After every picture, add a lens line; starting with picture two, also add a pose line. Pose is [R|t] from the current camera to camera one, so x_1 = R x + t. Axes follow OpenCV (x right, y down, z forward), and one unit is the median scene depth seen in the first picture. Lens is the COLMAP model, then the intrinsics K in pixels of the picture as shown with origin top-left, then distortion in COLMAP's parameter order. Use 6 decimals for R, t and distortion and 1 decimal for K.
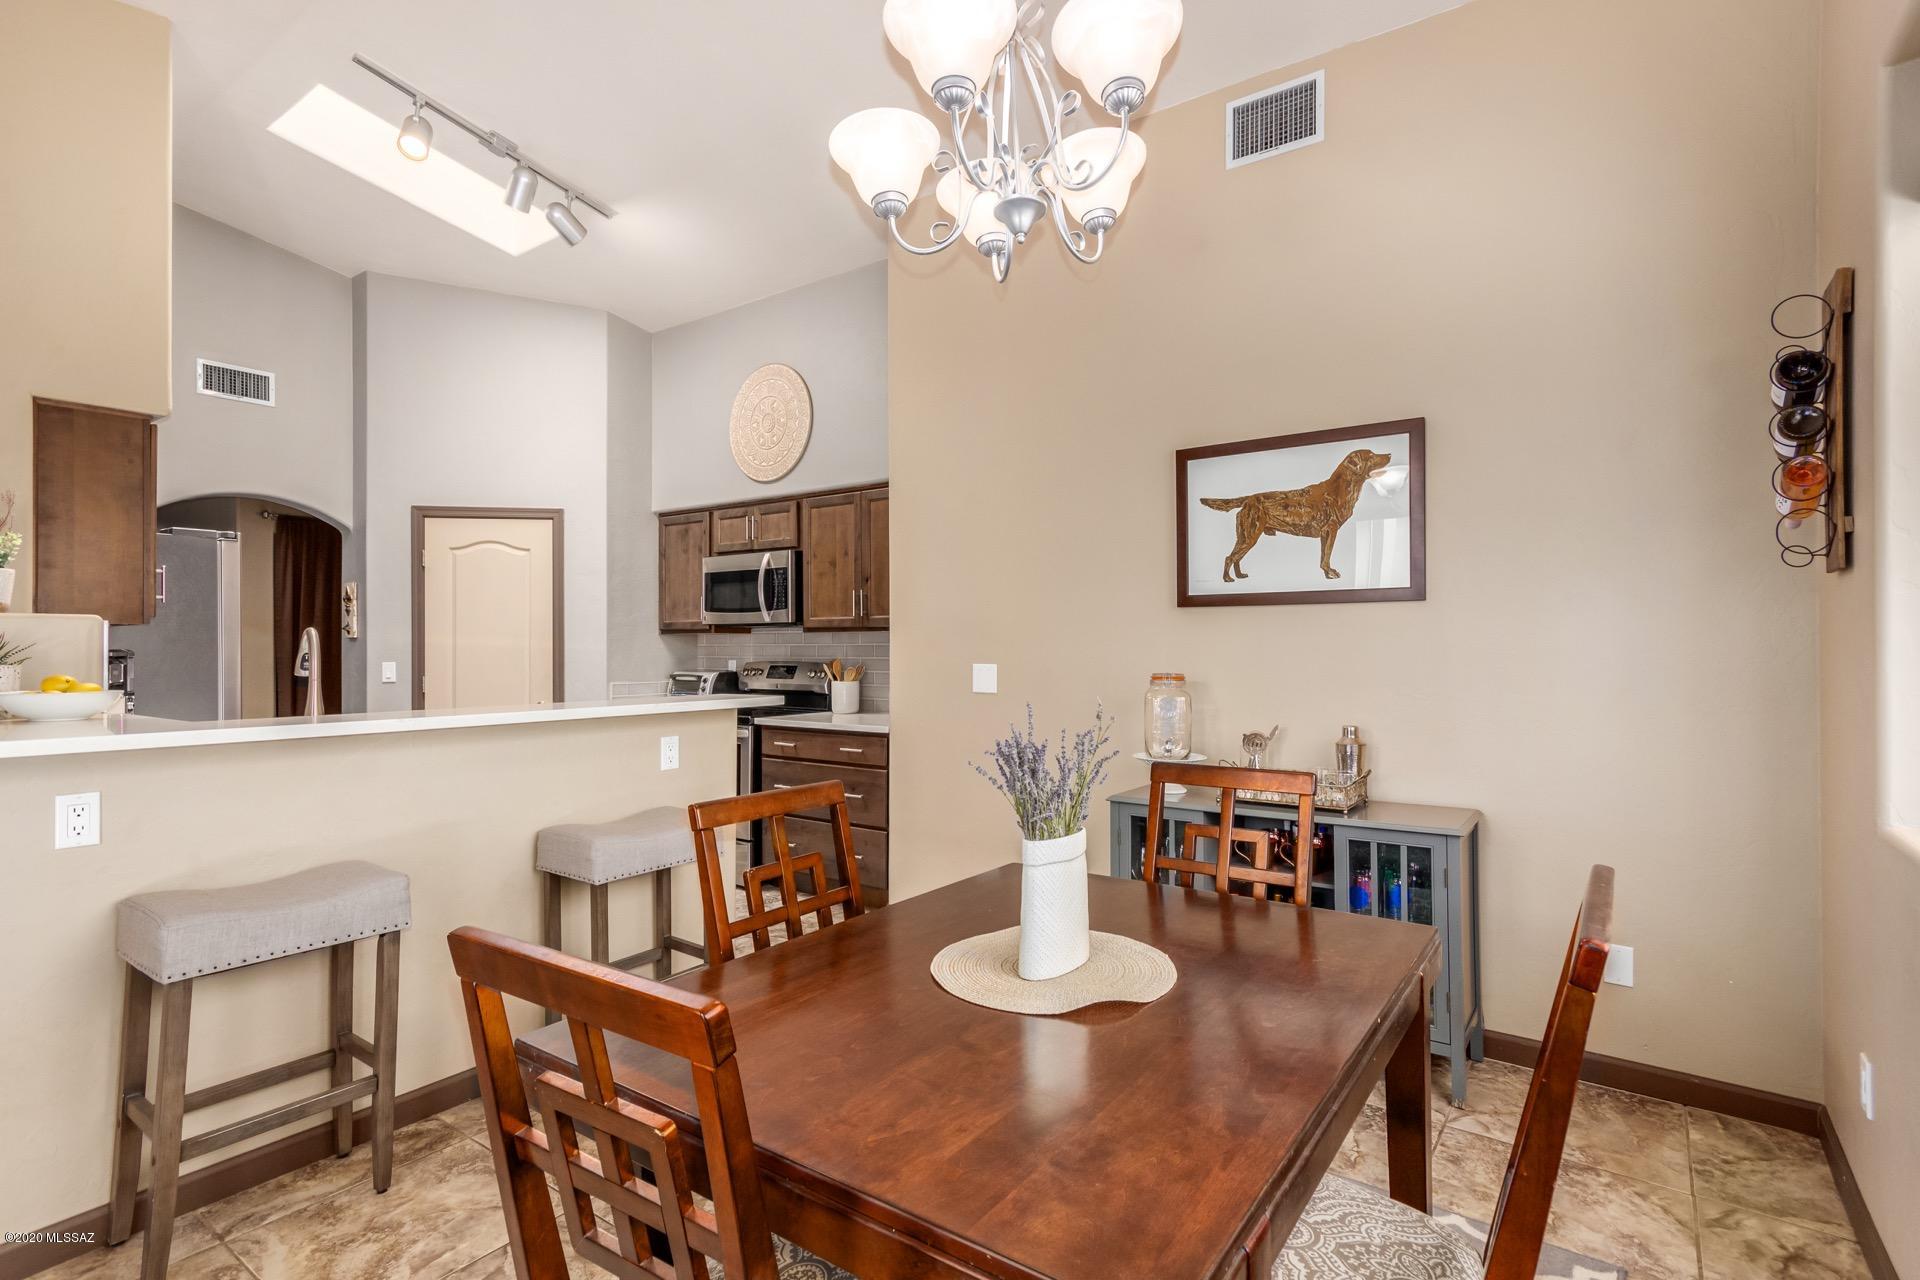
lens RADIAL K [[955.2, 0, 965.7], [0, 955.2, 642.7], [0, 0, 1]] dist [0.000574, 0.000472]
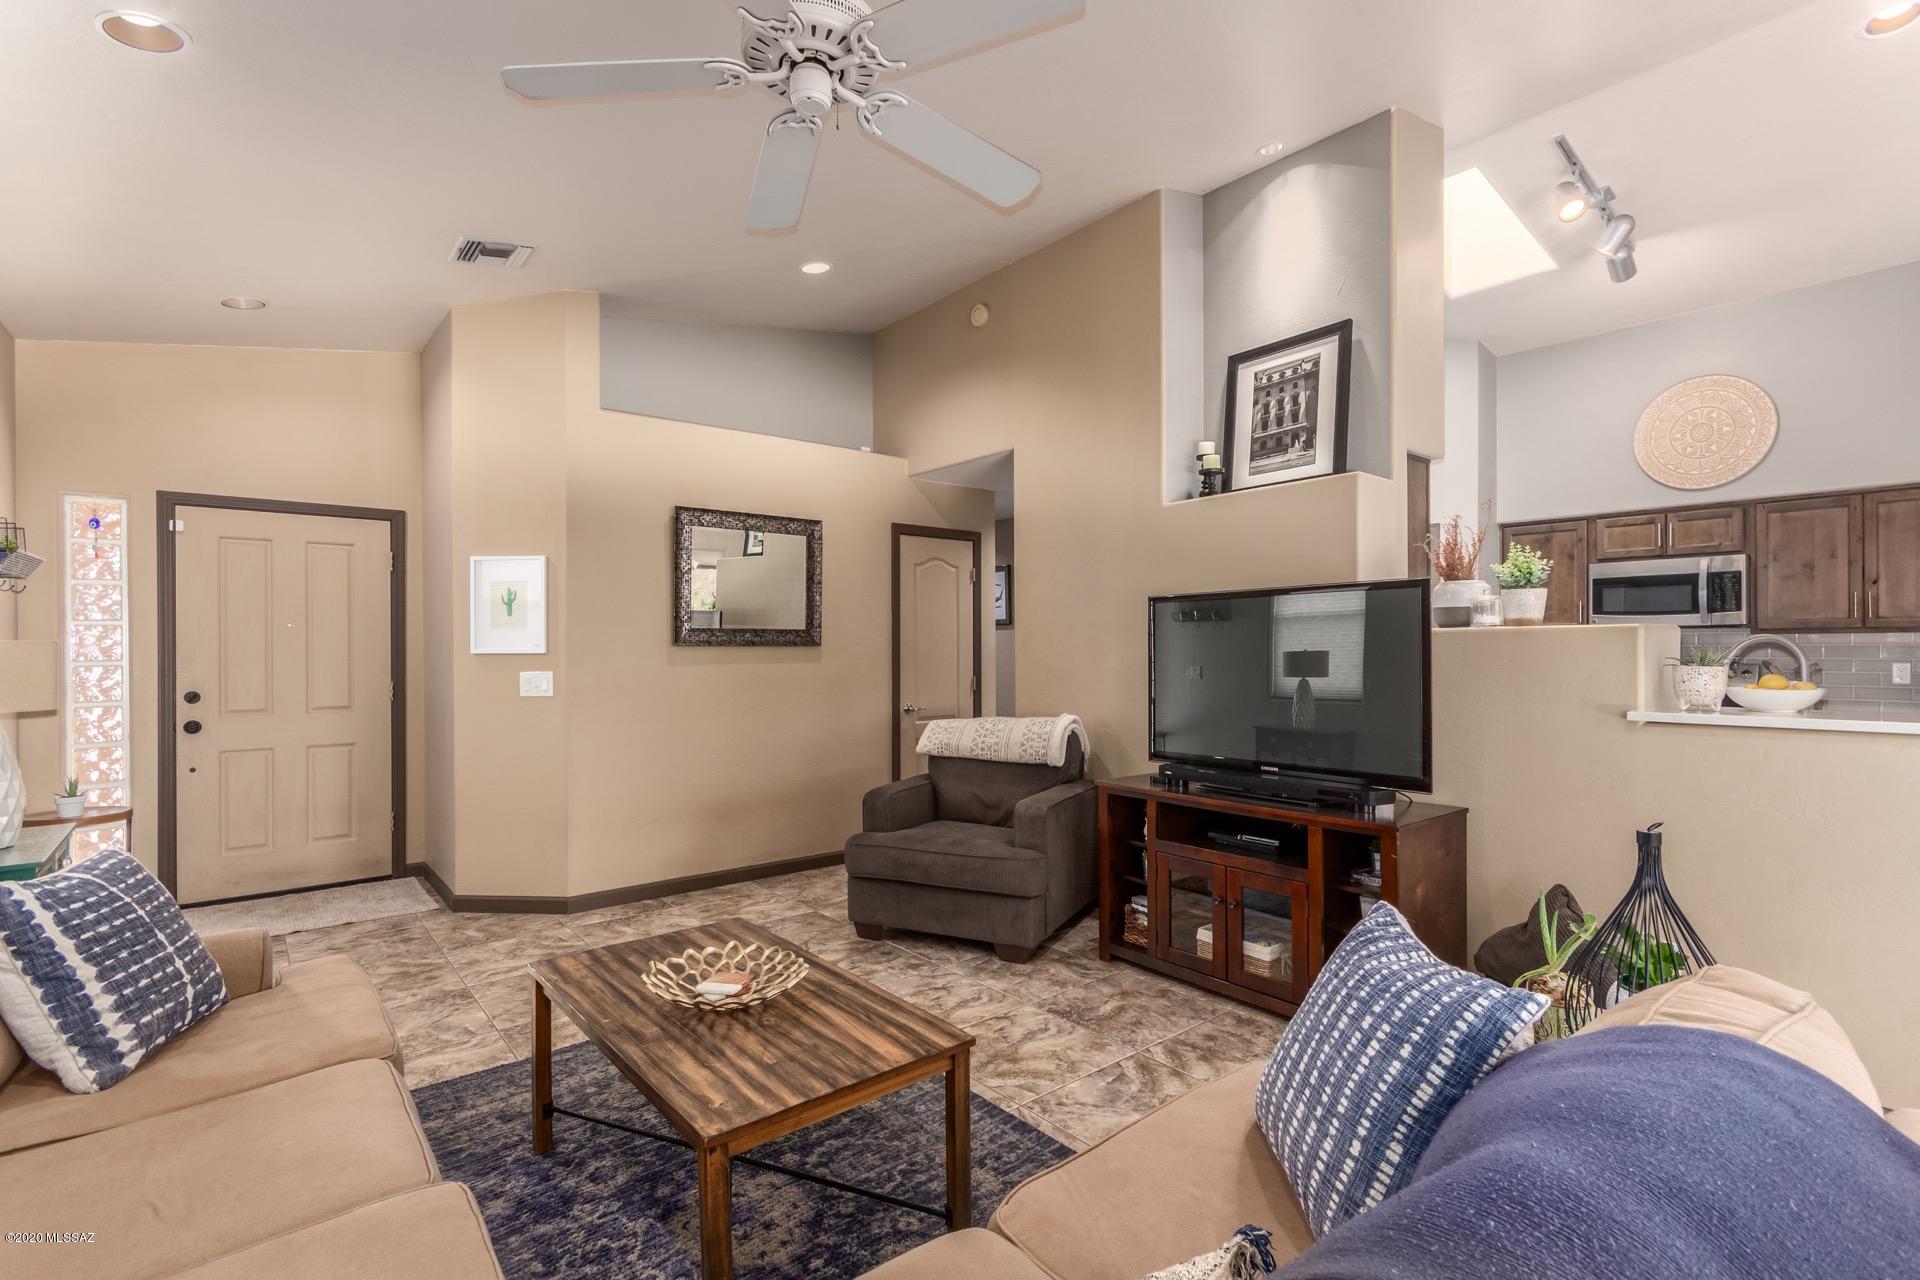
lens RADIAL K [[895.5, 0, 986.6], [0, 895.5, 649.3], [0, 0, 1]] dist [0.002914, 0.002113]
pose [[0.969256, -0.001892, -0.246046, -1.135867], [0.004516, 0.999939, 0.010100, -0.010296], [0.246012, -0.010901, 0.969205, -0.246808]]
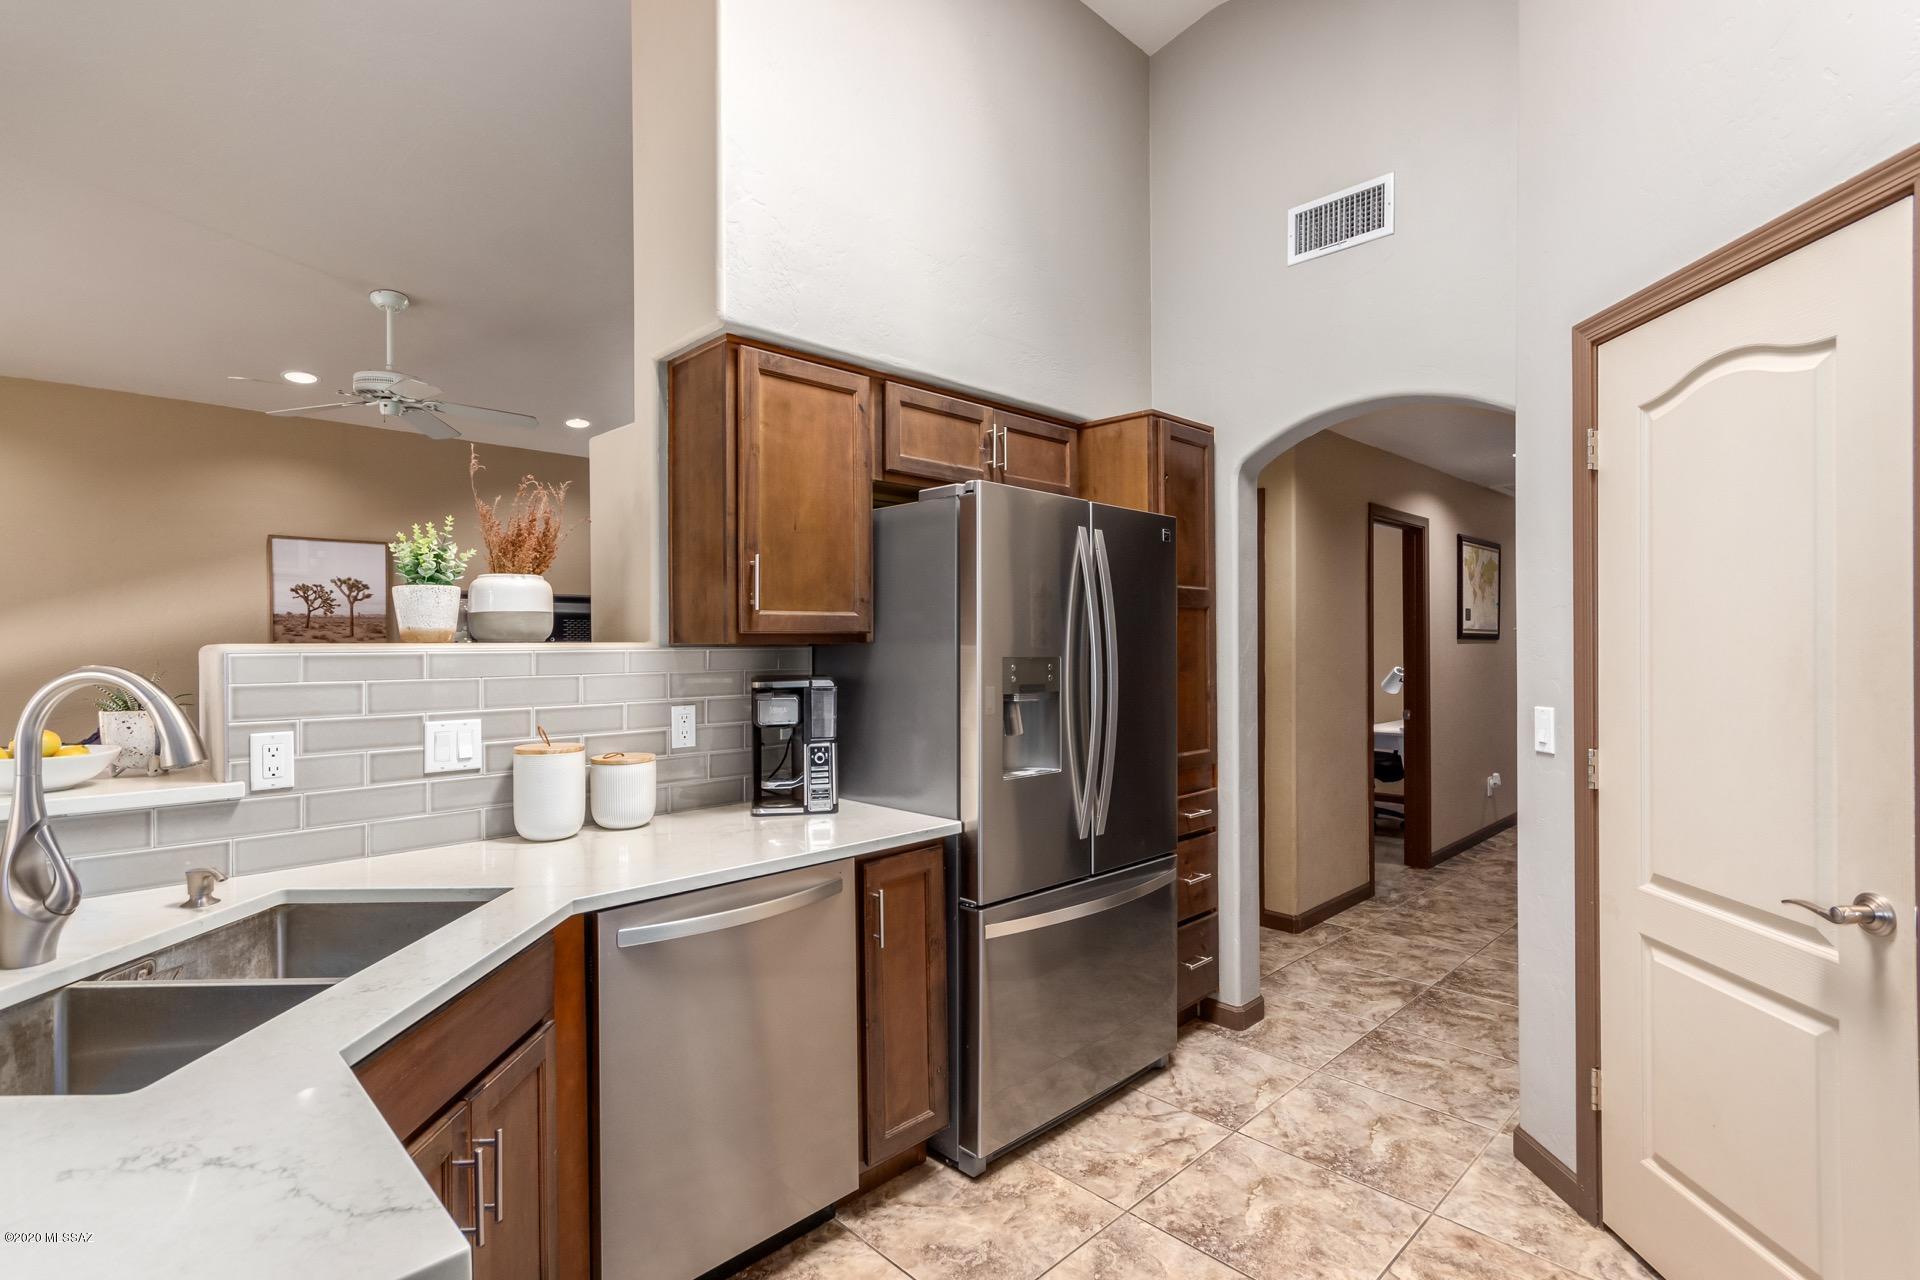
lens RADIAL K [[895.5, 0, 974.0], [0, 895.5, 643.1], [0, 0, 1]] dist [0.002914, 0.002113]
pose [[-0.182331, 0.003799, -0.983230, -0.279580], [0.013048, 0.999914, 0.001444, -0.016367], [0.983151, -0.012566, -0.182365, 1.344772]]
